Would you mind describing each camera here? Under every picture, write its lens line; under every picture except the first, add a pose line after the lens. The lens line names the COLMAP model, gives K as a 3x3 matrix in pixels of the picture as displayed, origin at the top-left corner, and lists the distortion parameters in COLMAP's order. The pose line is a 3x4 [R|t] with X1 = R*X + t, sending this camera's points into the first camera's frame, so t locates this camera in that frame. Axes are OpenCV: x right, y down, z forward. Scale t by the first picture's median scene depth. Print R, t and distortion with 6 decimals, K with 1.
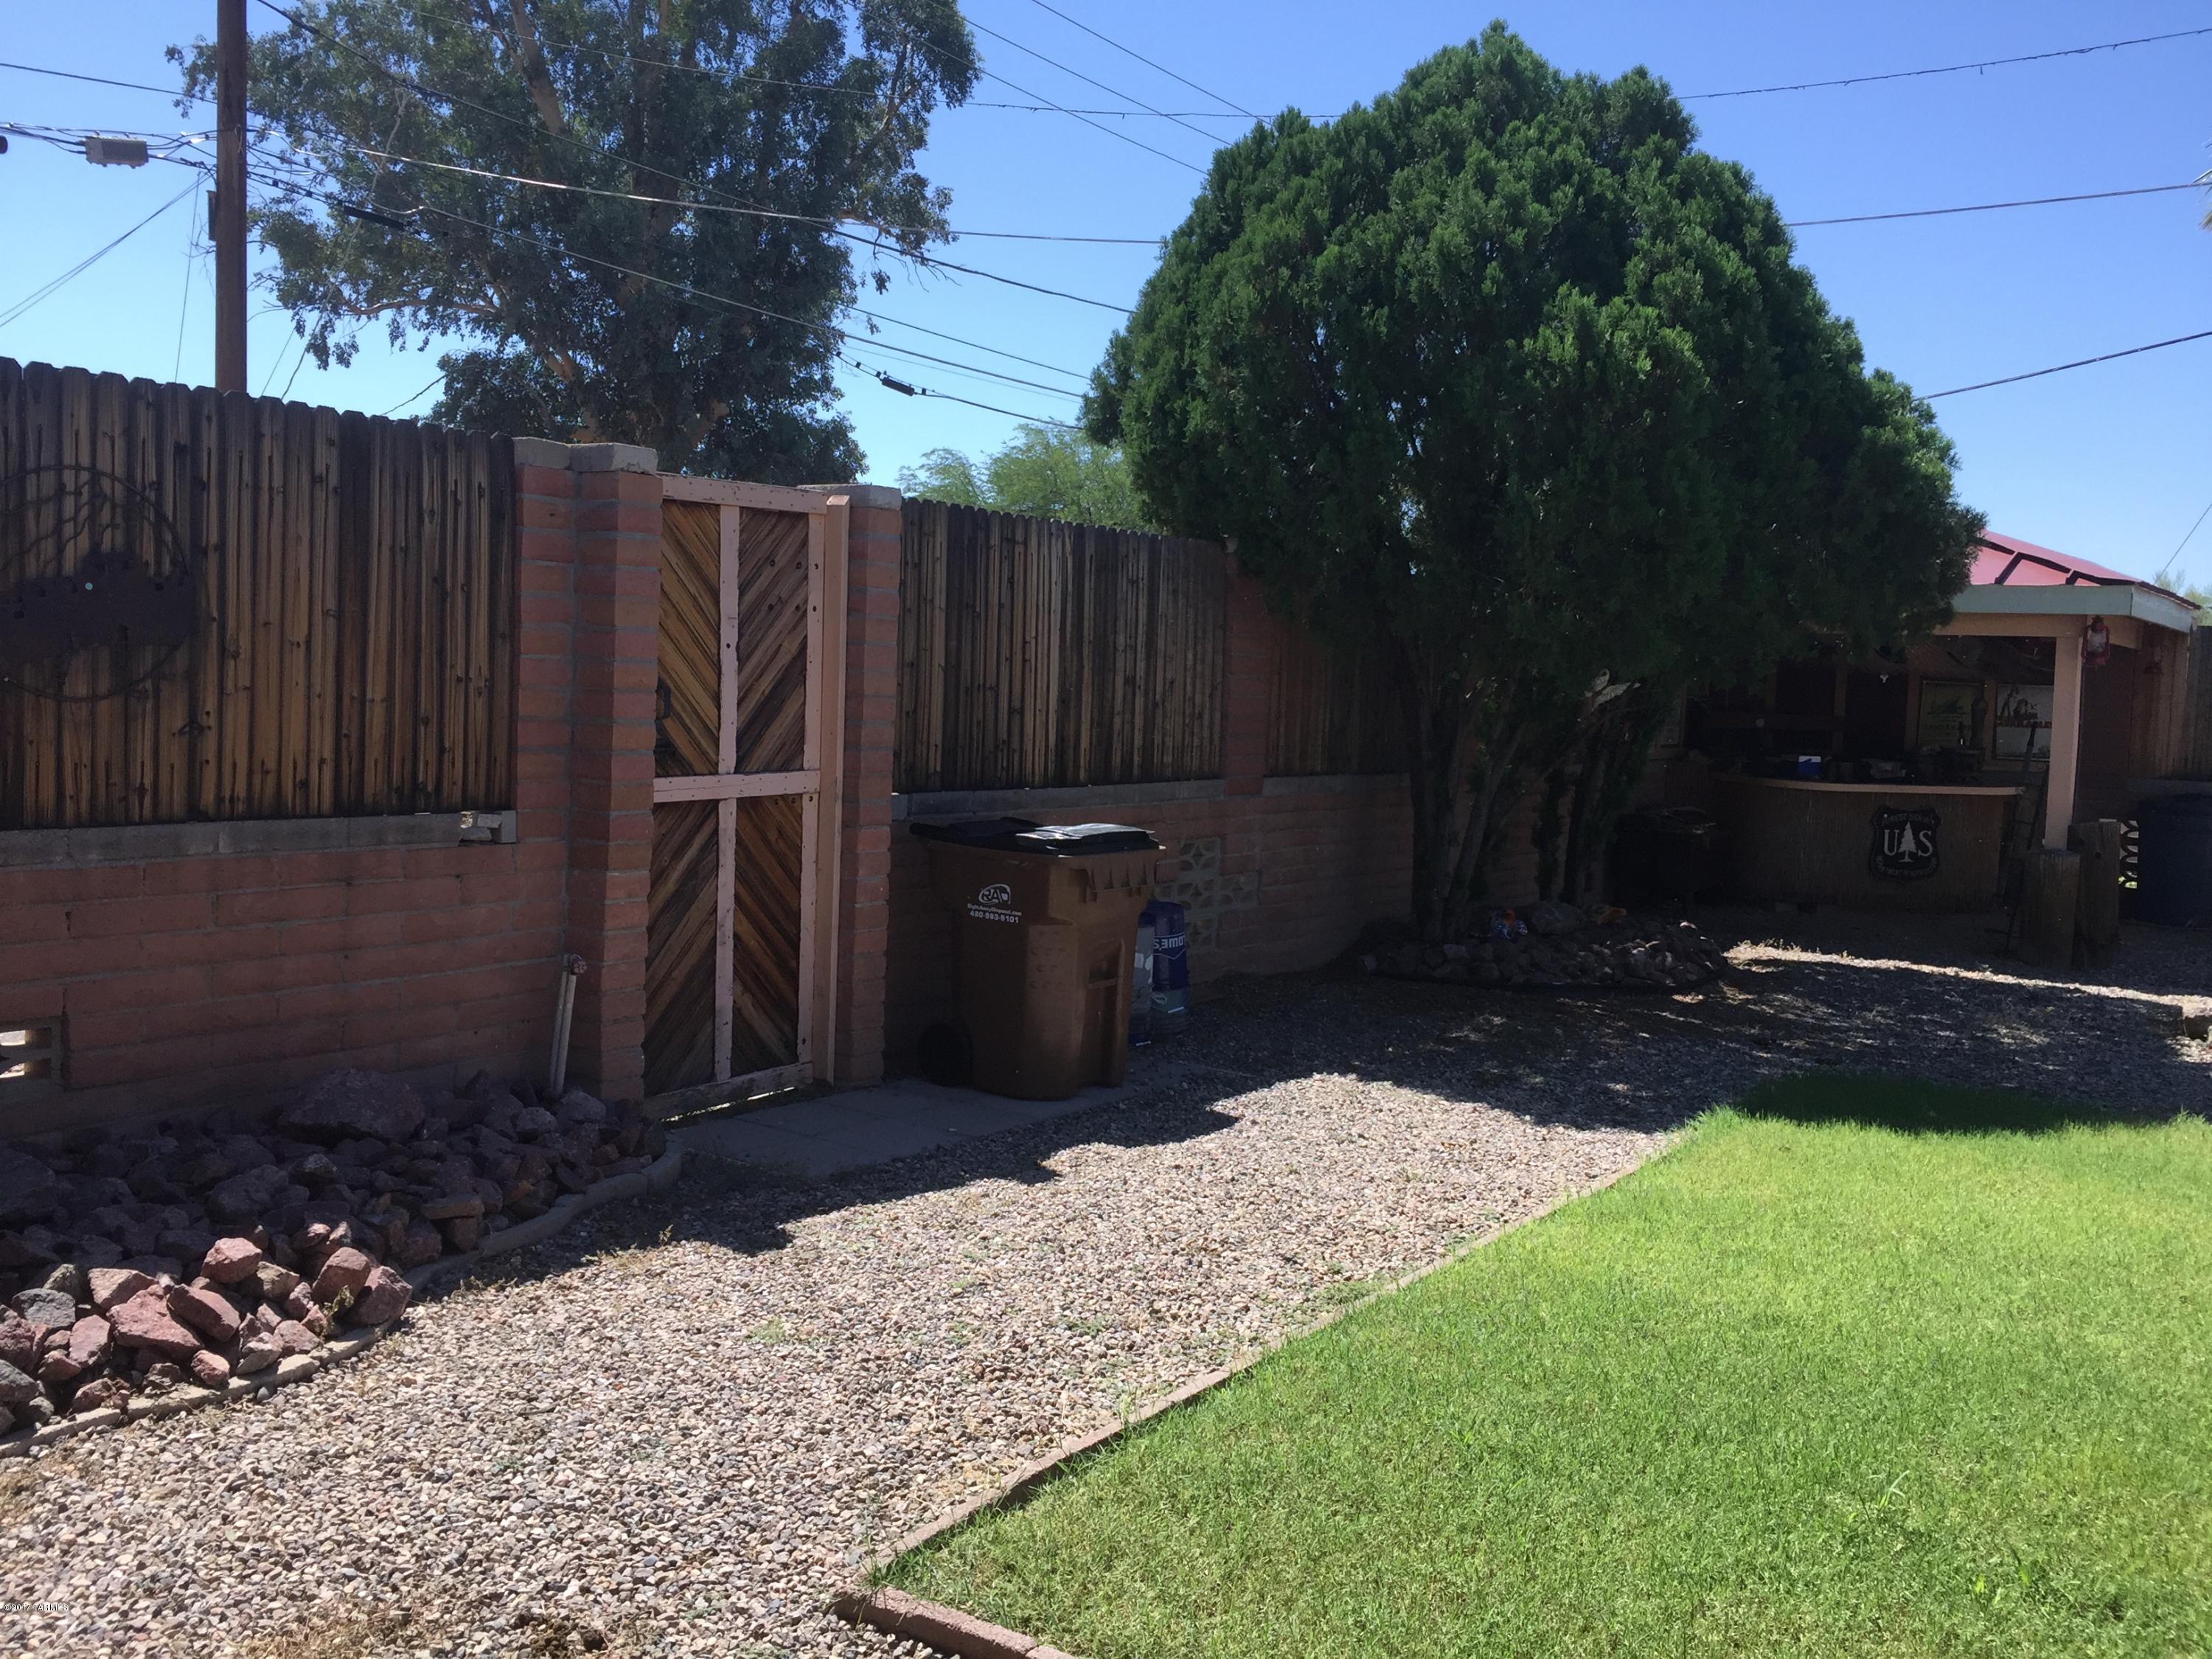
lens RADIAL K [[1927.7, 0, 1098.2], [0, 1927.7, 771.0], [0, 0, 1]] dist [0.083907, -0.114883]
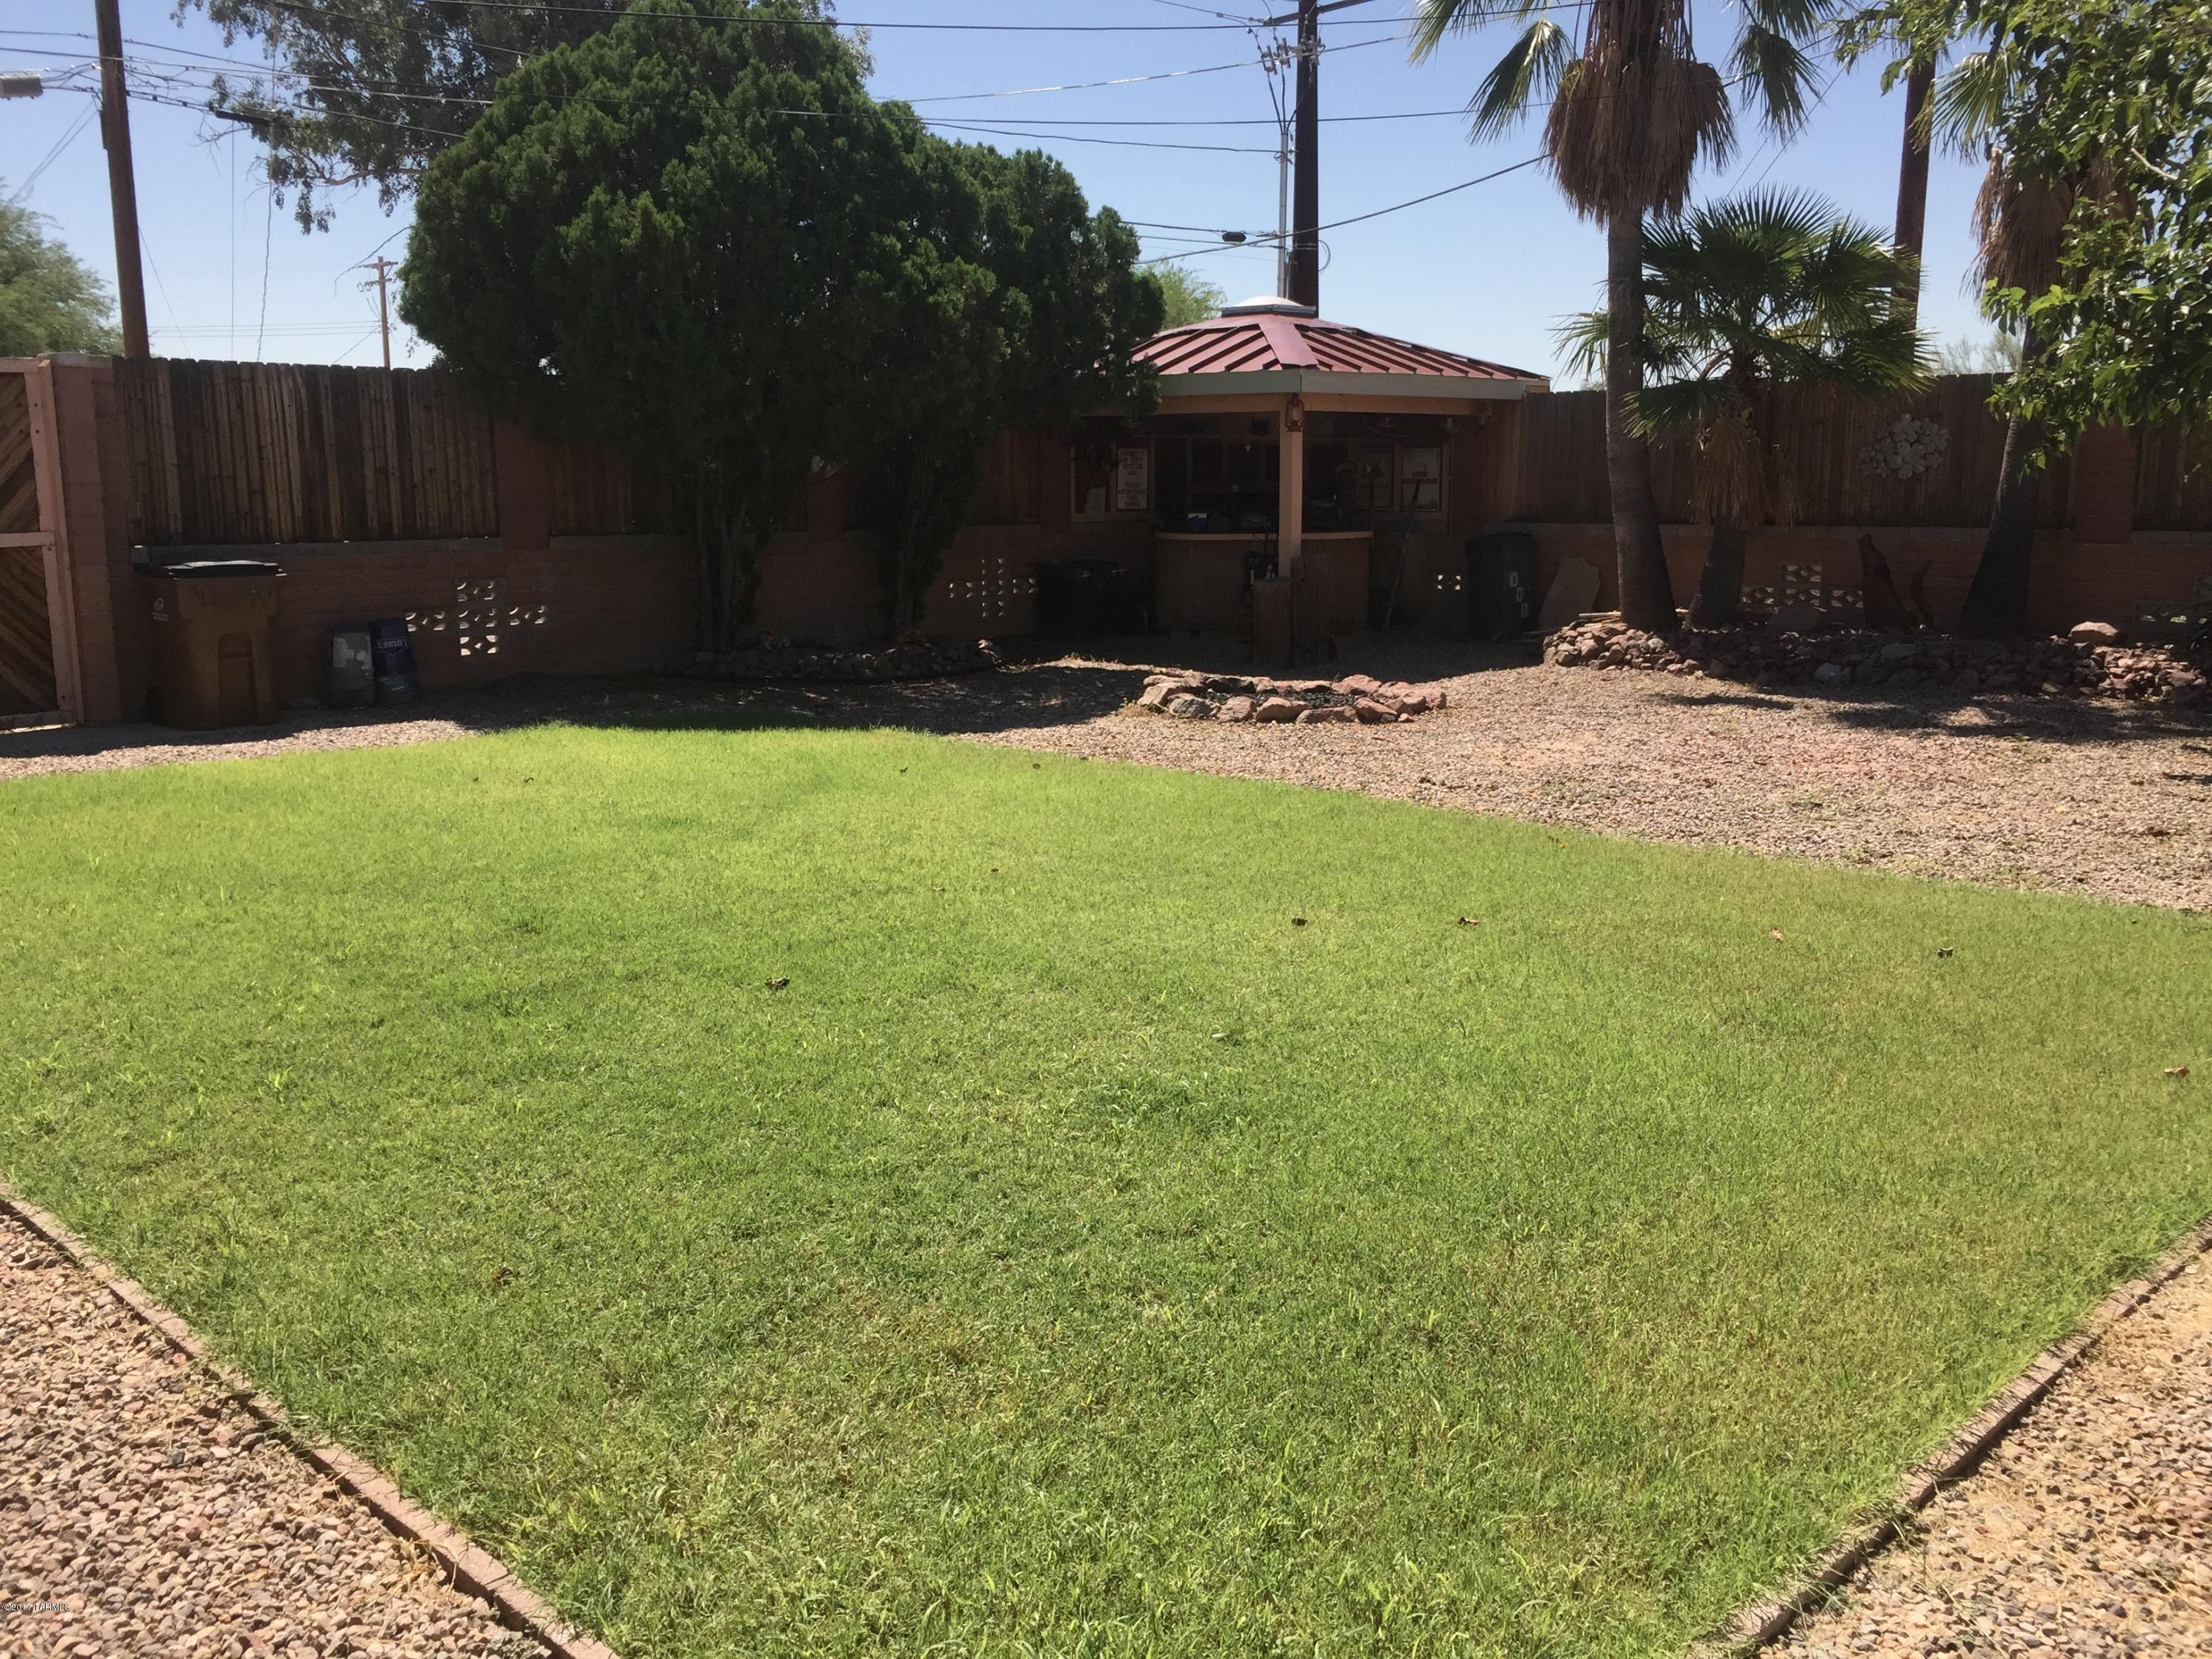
lens RADIAL K [[1927.7, 0, 1098.2], [0, 1927.7, 771.0], [0, 0, 1]] dist [0.083907, -0.114883]
pose [[0.987682, -0.014941, -0.155757, 0.767461], [0.030695, 0.994590, 0.099240, 0.050041], [0.153432, -0.102799, 0.982798, -0.397178]]
